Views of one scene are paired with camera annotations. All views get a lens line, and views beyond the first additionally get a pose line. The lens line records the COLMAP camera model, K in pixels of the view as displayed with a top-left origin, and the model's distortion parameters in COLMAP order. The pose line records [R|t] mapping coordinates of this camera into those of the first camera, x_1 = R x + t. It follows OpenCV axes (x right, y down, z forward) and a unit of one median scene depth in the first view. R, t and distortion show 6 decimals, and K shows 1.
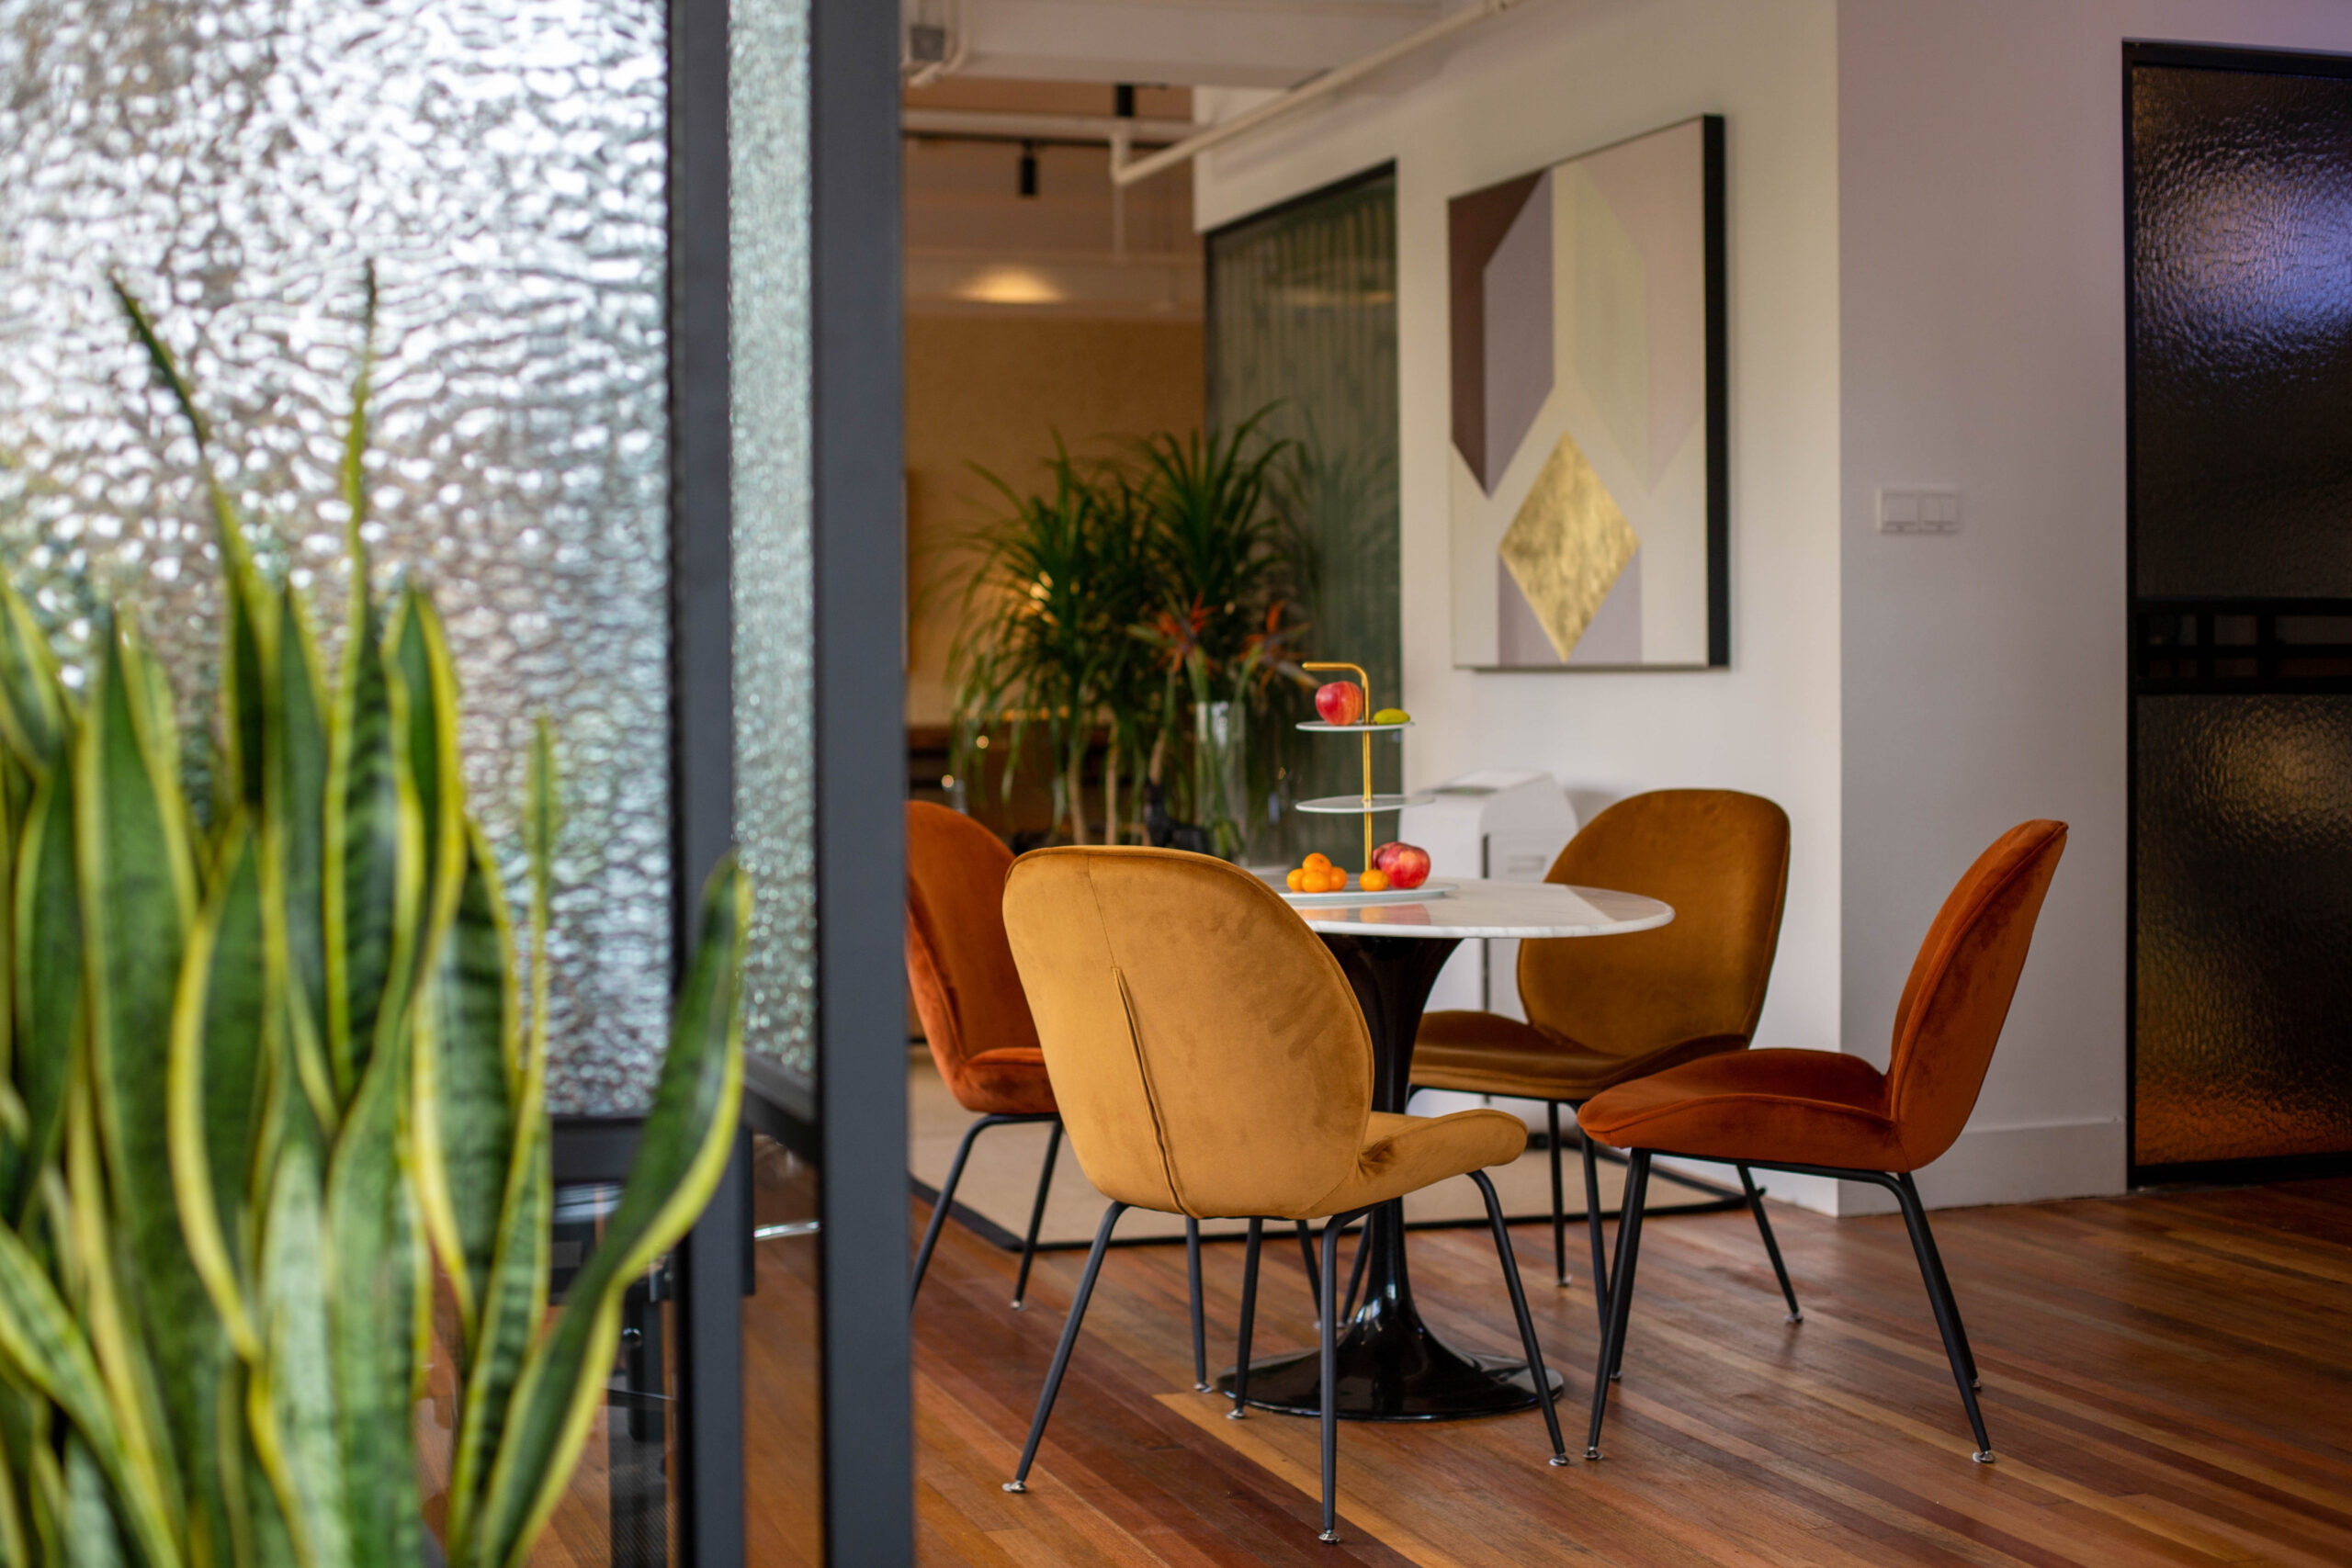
lens RADIAL K [[3486.0, 0, 1176.0], [0, 3486.0, 784.0], [0, 0, 1]] dist [0.015304, 0.005059]
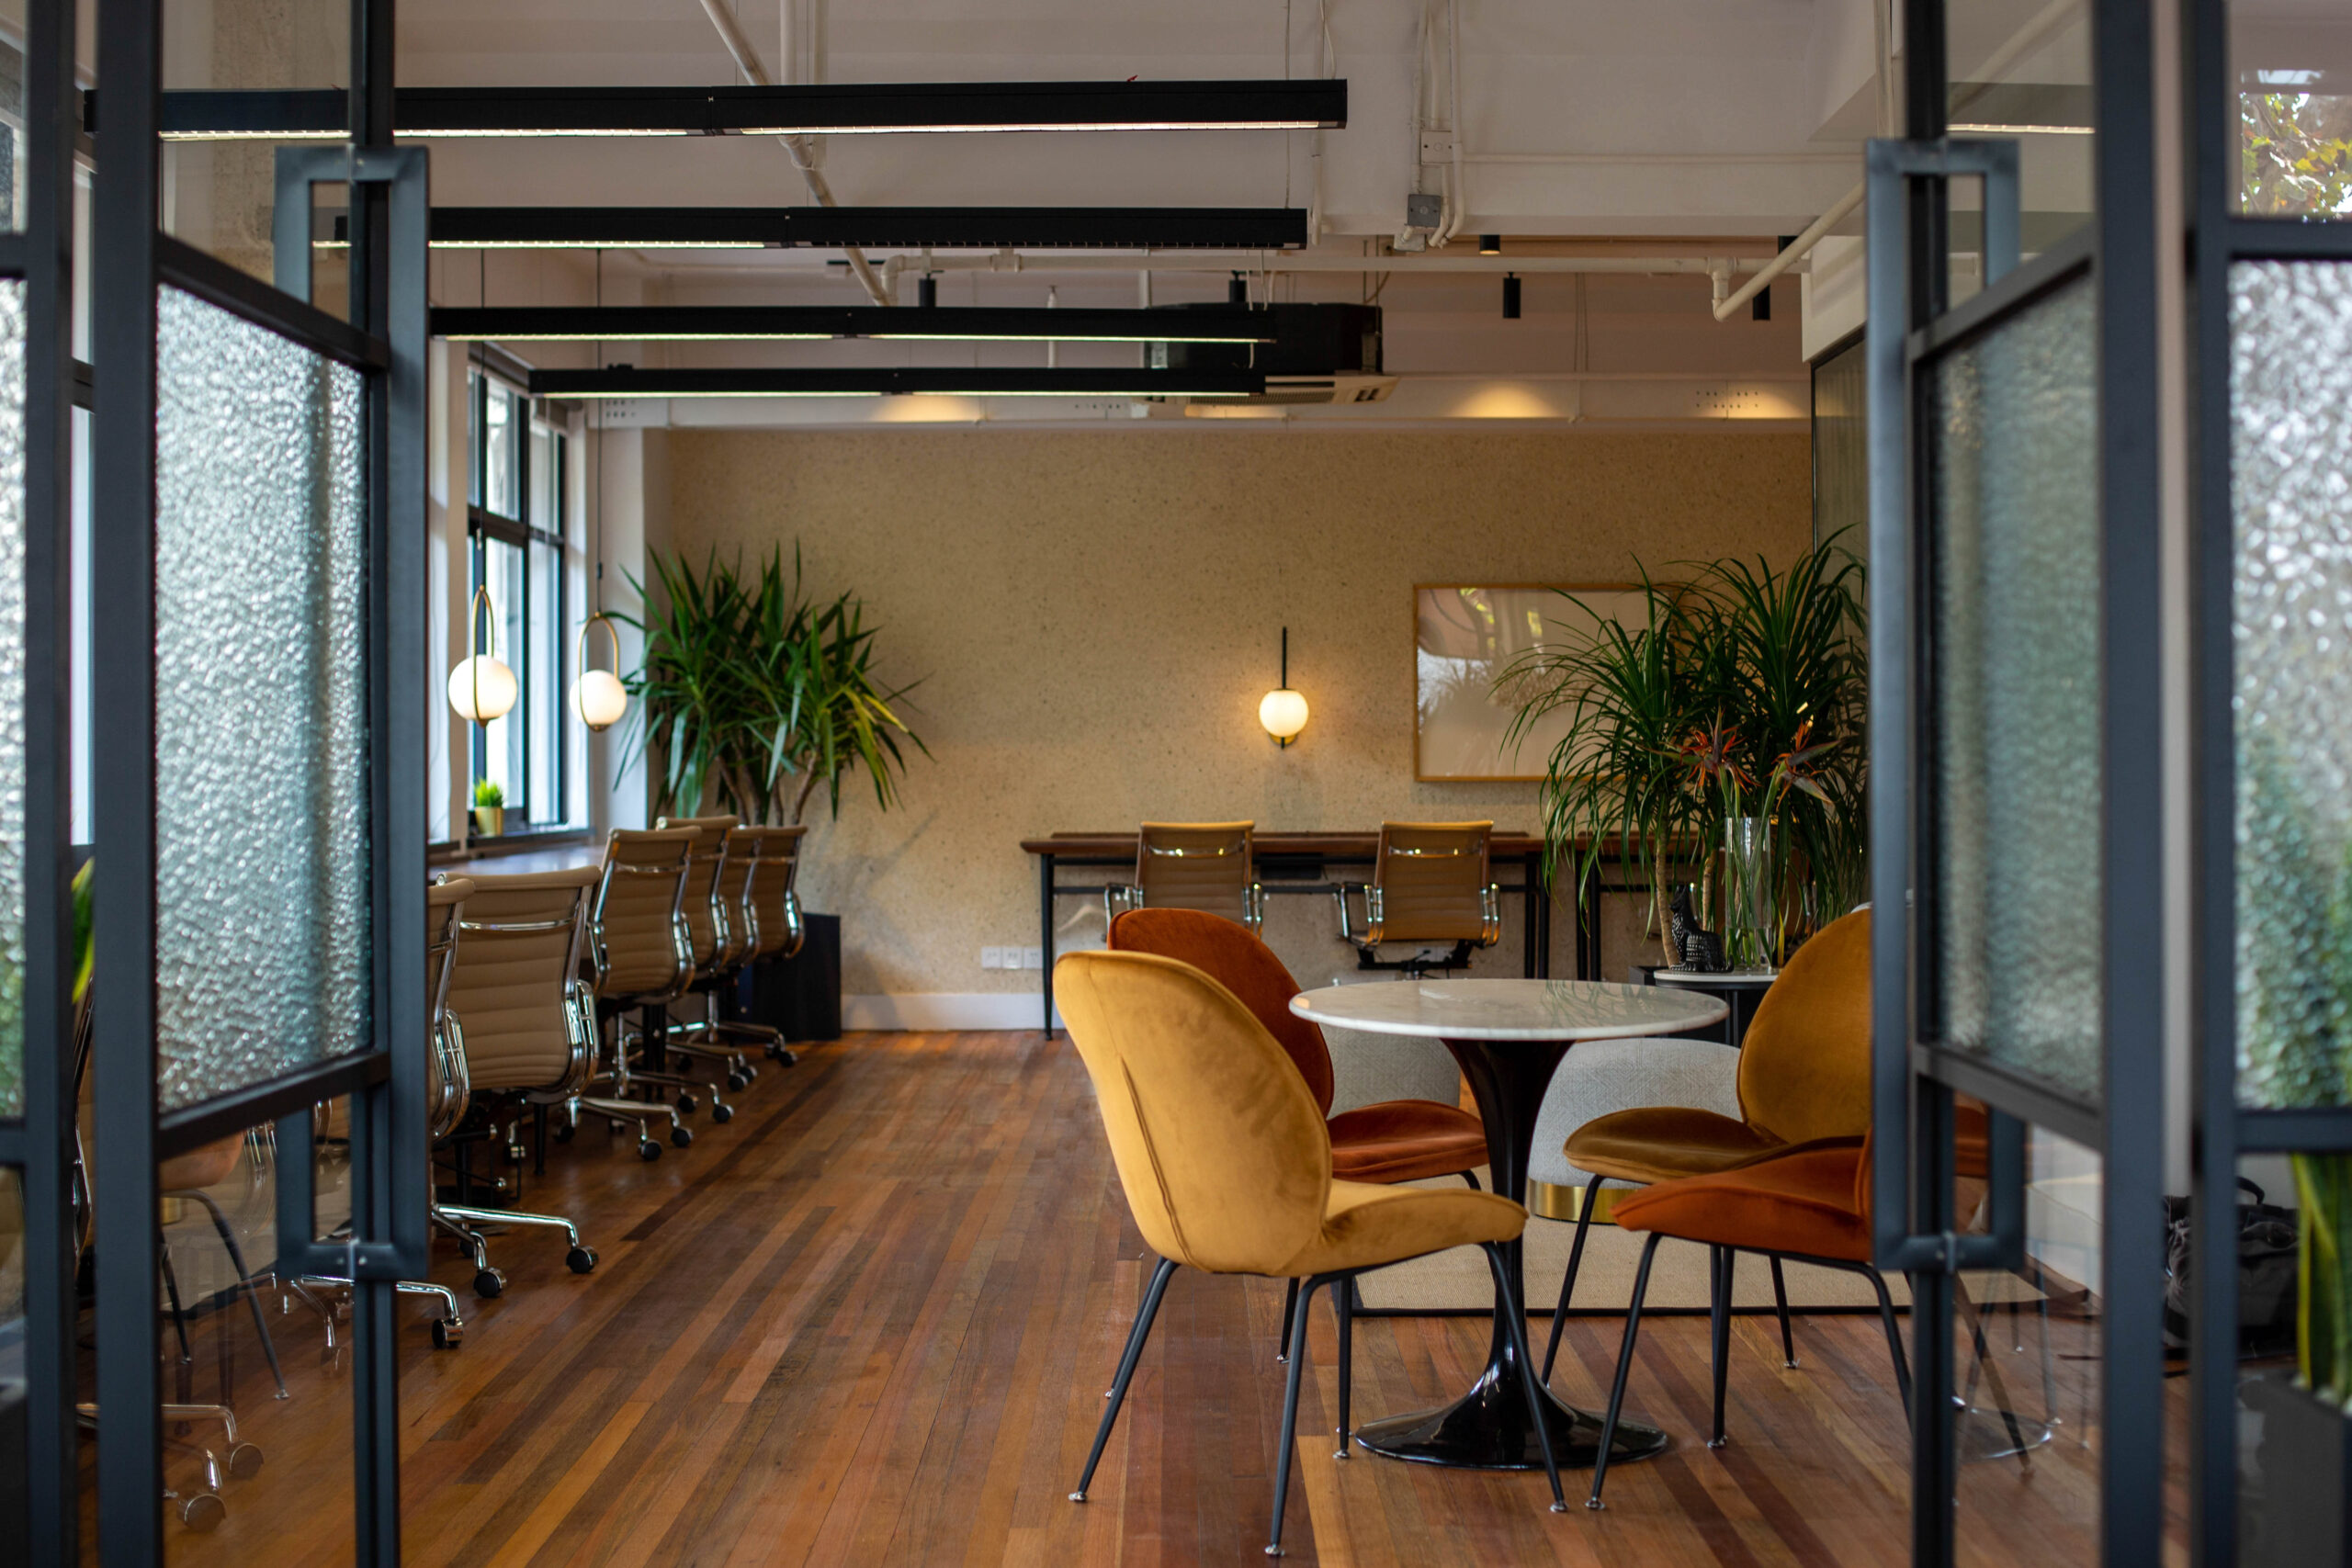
lens RADIAL K [[3565.5, 0, 1176.0], [0, 3565.5, 784.0], [0, 0, 1]] dist [-0.021851, -0.051547]
pose [[0.952018, 0.002147, -0.306035, 0.308938], [-0.010585, 0.999608, -0.025915, -0.006540], [0.305860, 0.027911, 0.951667, -0.120393]]
